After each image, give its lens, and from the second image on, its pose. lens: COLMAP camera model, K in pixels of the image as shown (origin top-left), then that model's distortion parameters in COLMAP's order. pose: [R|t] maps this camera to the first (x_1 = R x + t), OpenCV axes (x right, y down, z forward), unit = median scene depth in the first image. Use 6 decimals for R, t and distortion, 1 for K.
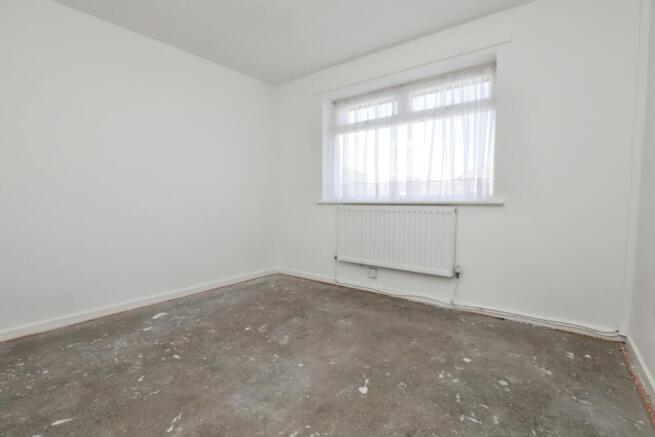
lens RADIAL K [[301.5, 0, 327.8], [0, 301.5, 228.8], [0, 0, 1]] dist [-0.019386, 0.000076]
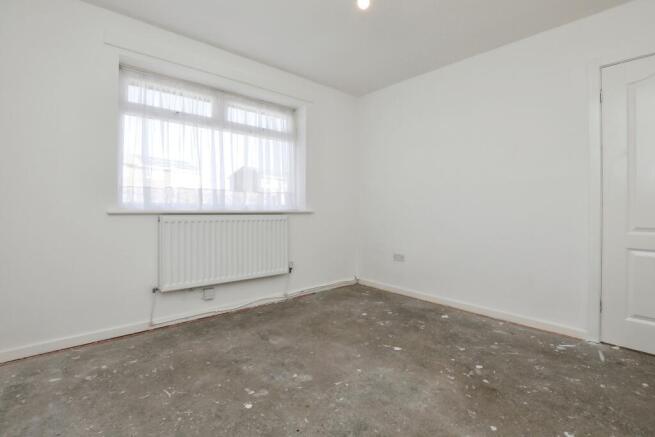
lens RADIAL K [[307.2, 0, 327.5], [0, 307.2, 218.5], [0, 0, 1]] dist [-0.029994, 0.000351]
pose [[0.184424, -0.025676, 0.982511, -0.754944], [0.084864, 0.996341, 0.010108, -0.055840], [-0.979176, 0.081515, 0.185928, 0.587018]]
